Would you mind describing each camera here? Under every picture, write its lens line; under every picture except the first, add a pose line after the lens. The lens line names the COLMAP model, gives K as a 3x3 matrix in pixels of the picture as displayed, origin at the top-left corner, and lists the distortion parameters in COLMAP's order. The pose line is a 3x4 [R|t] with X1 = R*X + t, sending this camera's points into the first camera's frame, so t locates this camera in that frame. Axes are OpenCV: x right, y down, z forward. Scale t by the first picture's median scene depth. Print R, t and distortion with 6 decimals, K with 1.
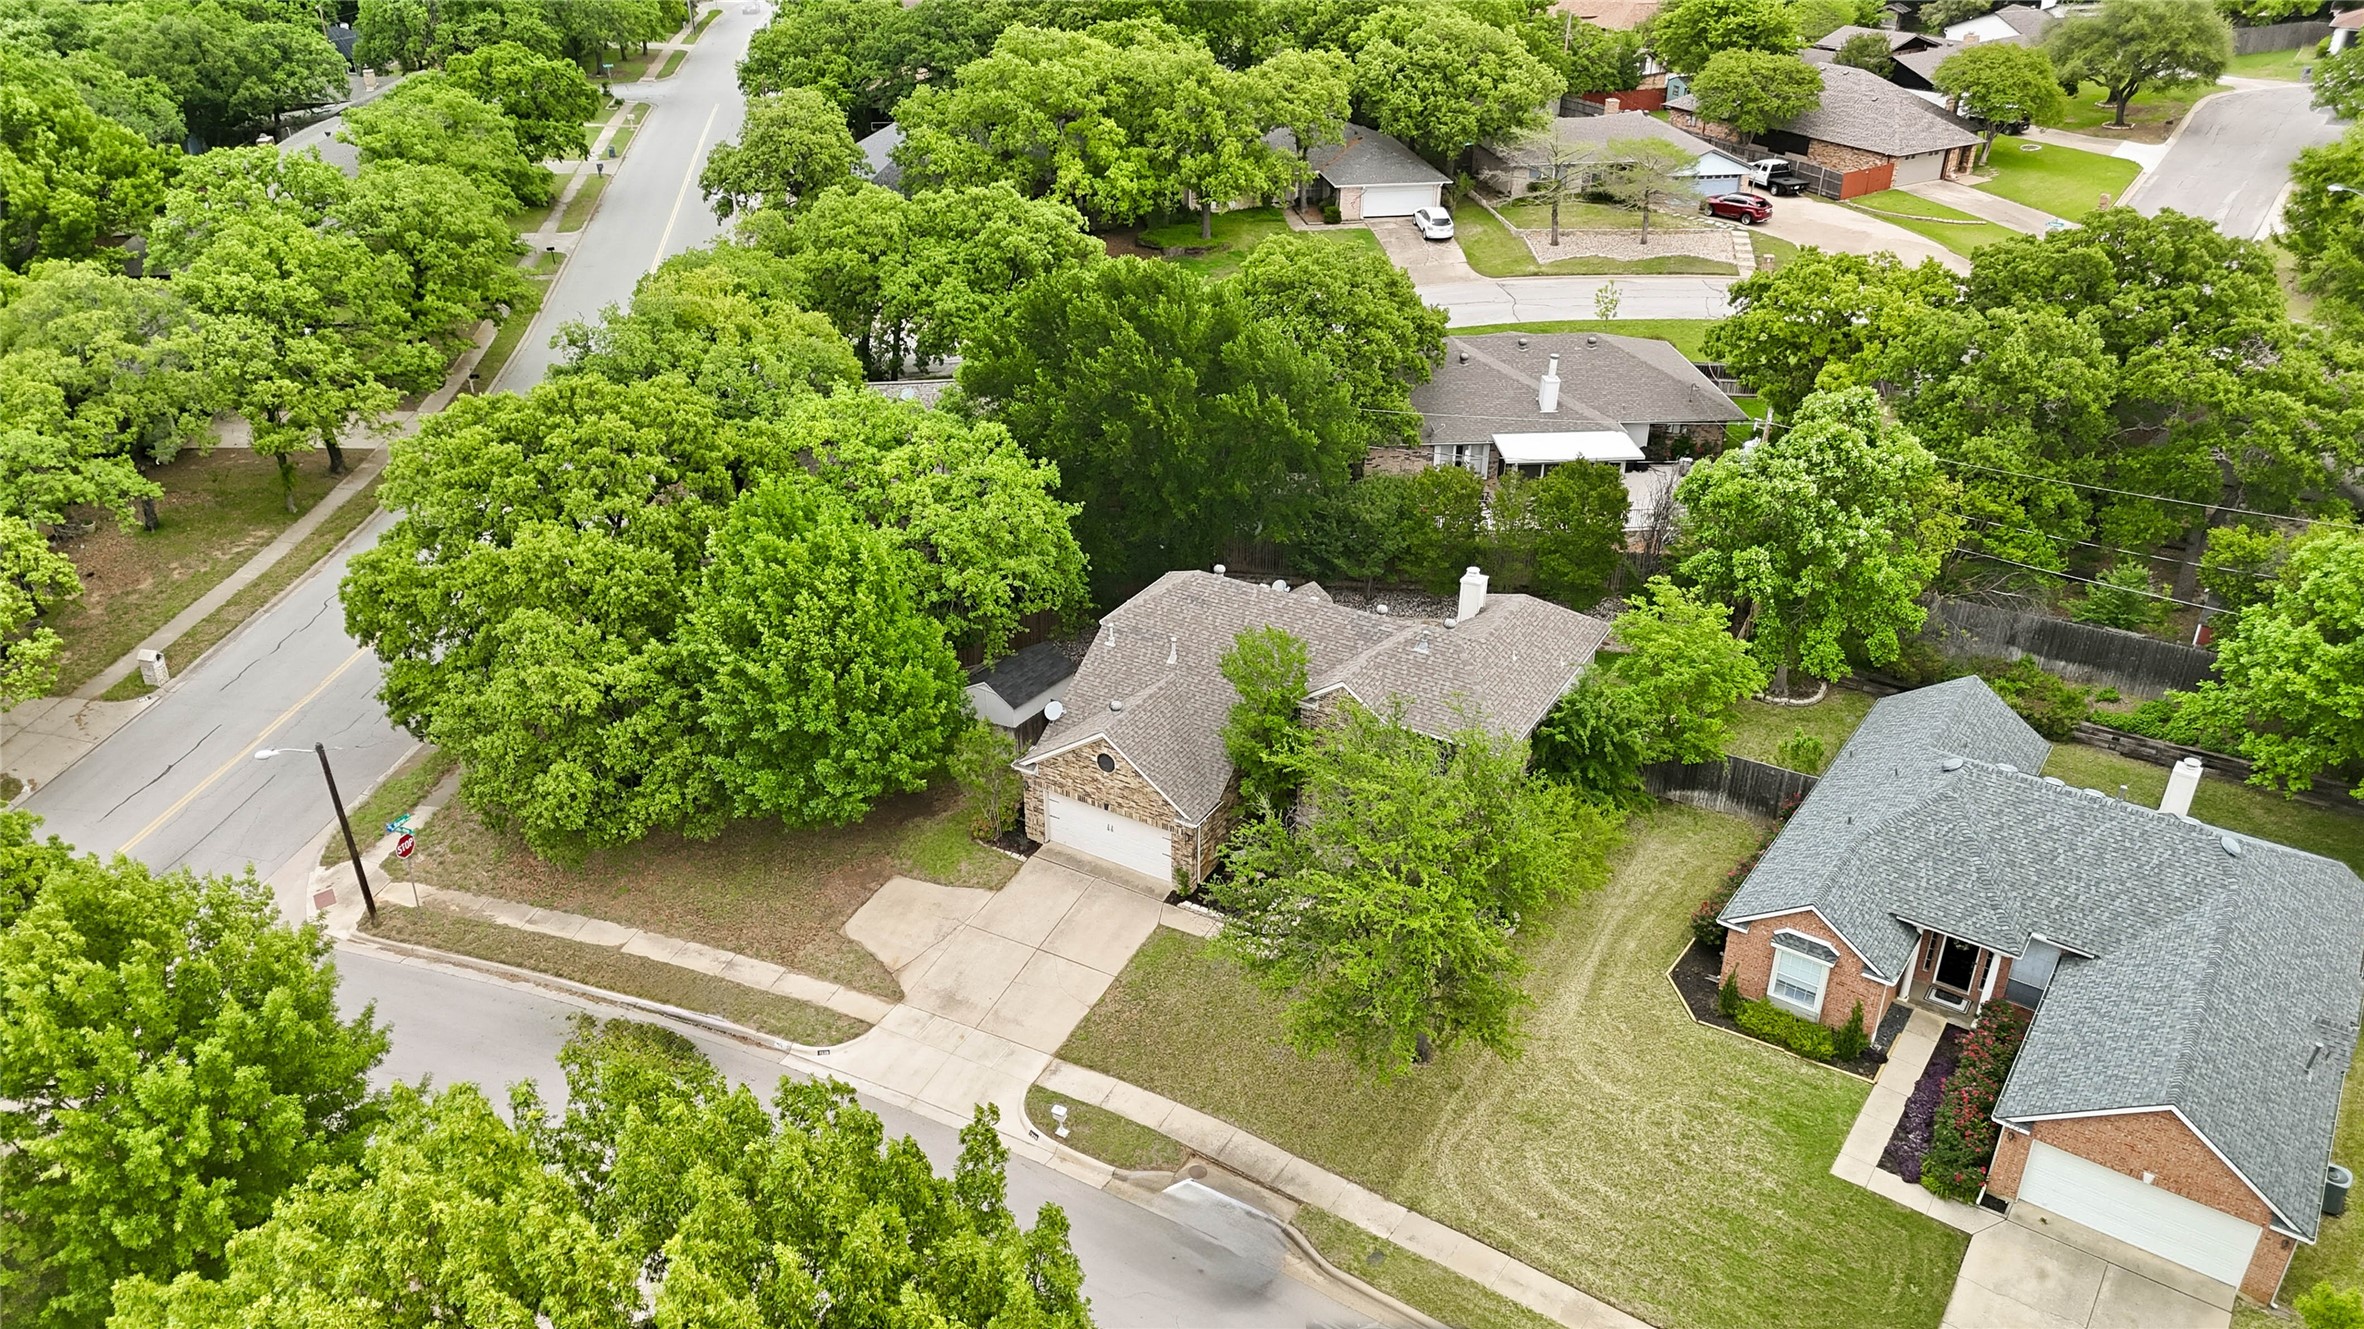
lens RADIAL K [[1726.5, 0, 1182.0], [0, 1726.5, 664.5], [0, 0, 1]] dist [0.001221, -0.000878]
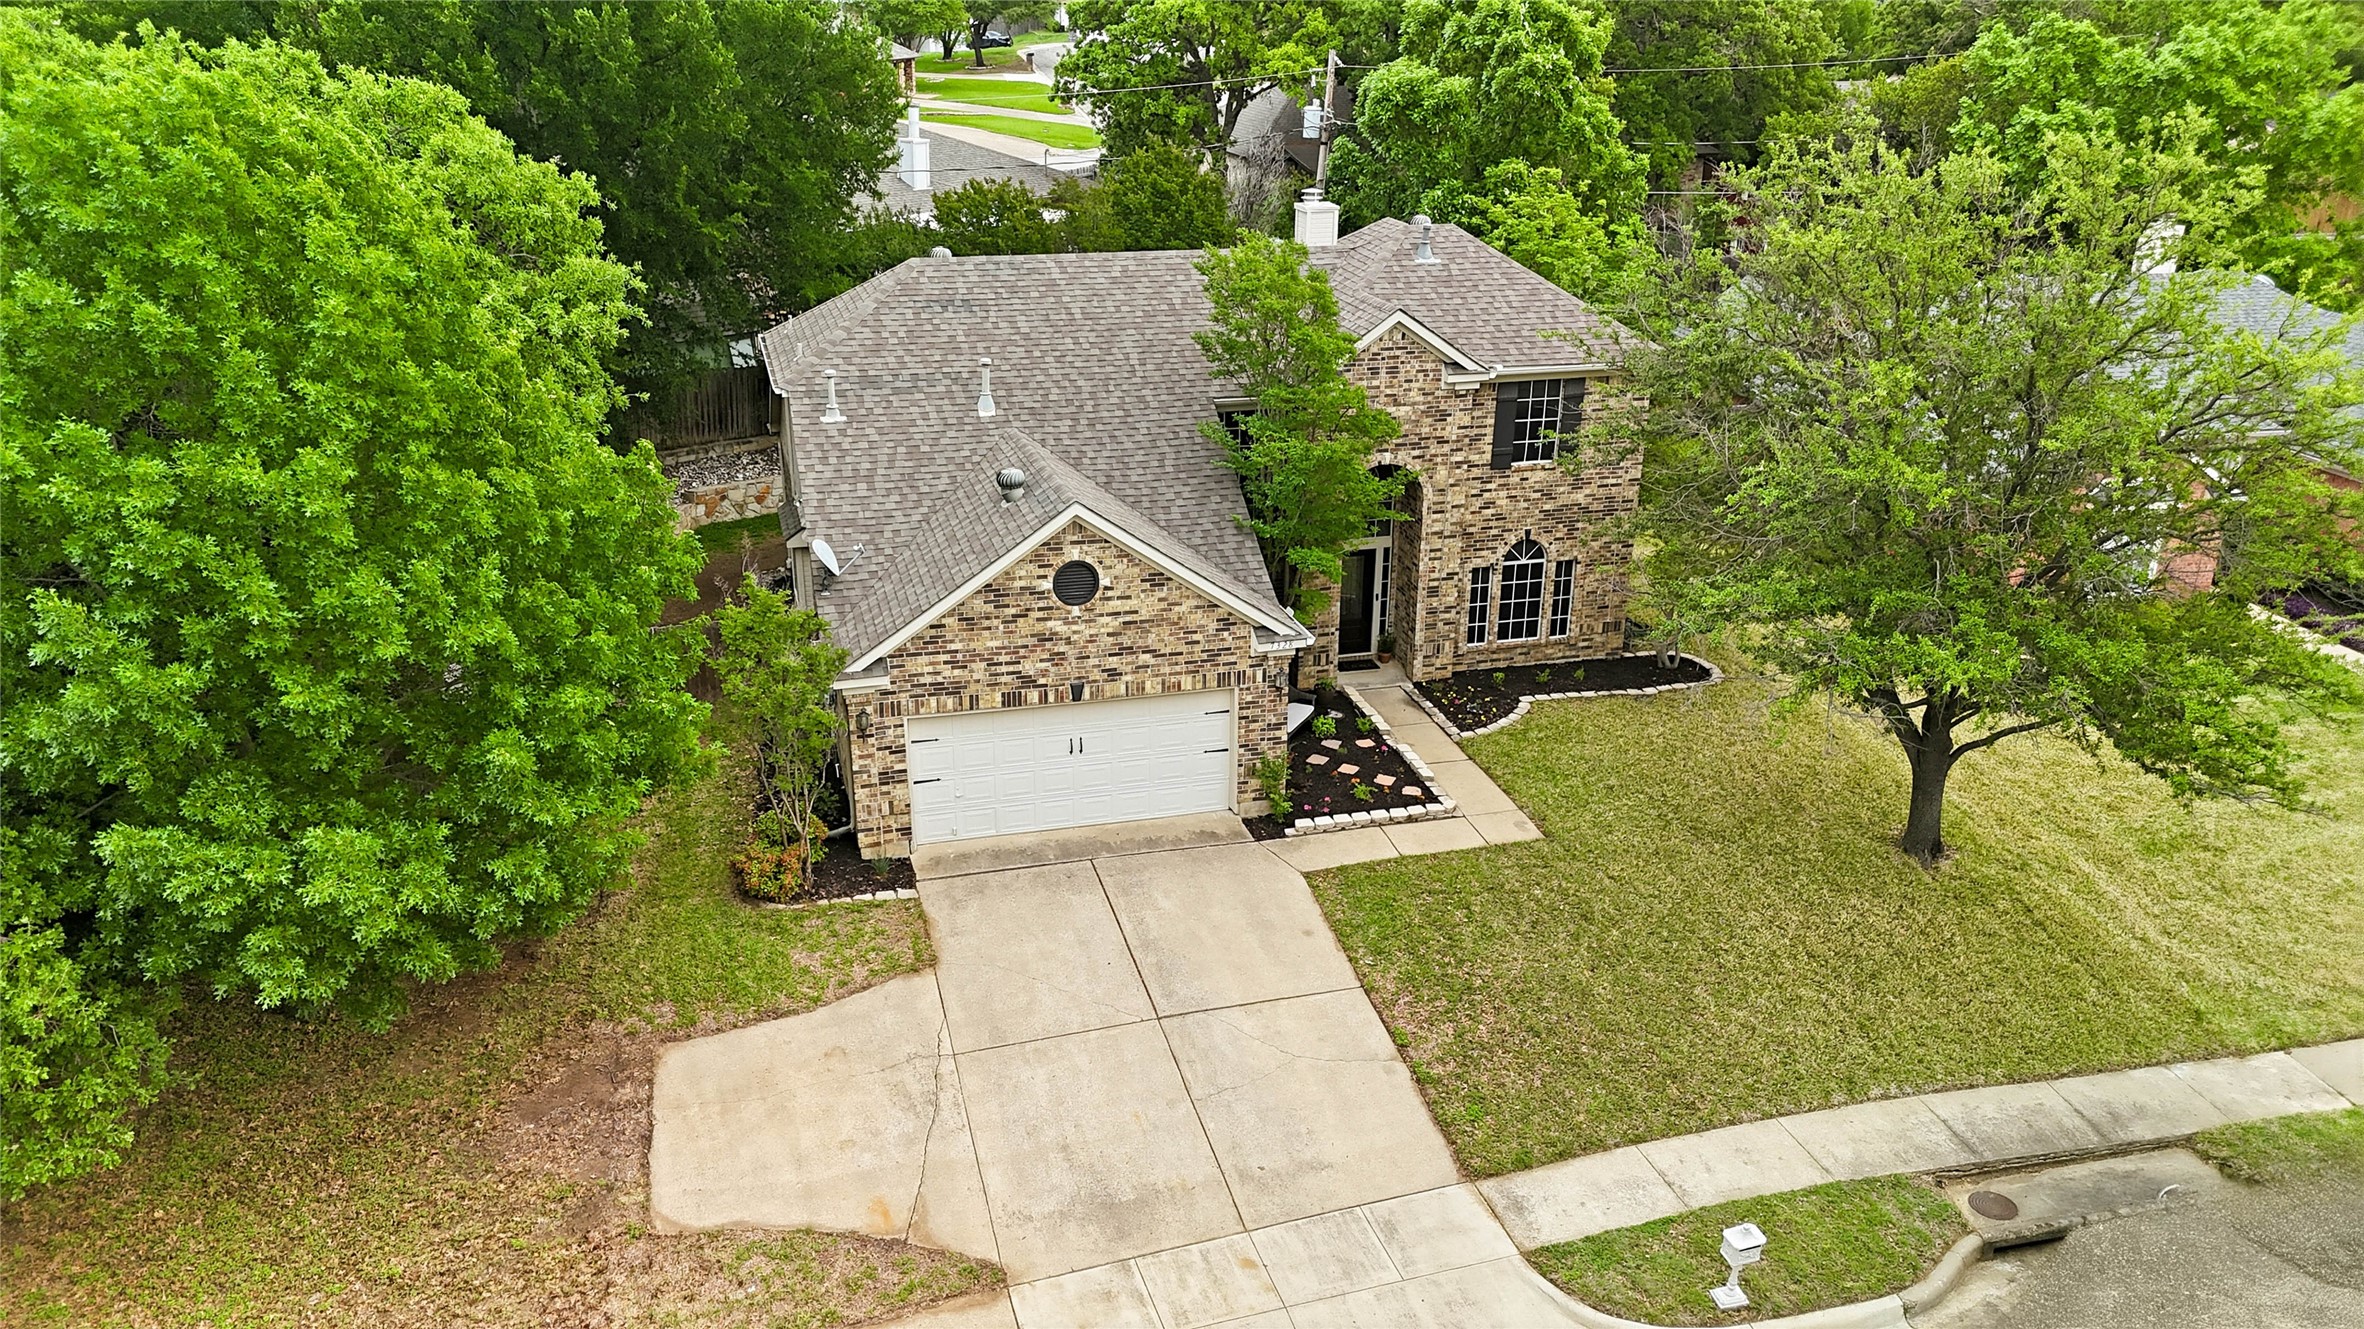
lens RADIAL K [[1726.5, 0, 1182.0], [0, 1726.5, 664.5], [0, 0, 1]] dist [0.001221, -0.000878]
pose [[0.705093, -0.265235, 0.657644, -0.323061], [0.332309, 0.942866, 0.023983, 0.075178], [-0.626431, 0.201630, 0.752947, 0.656230]]
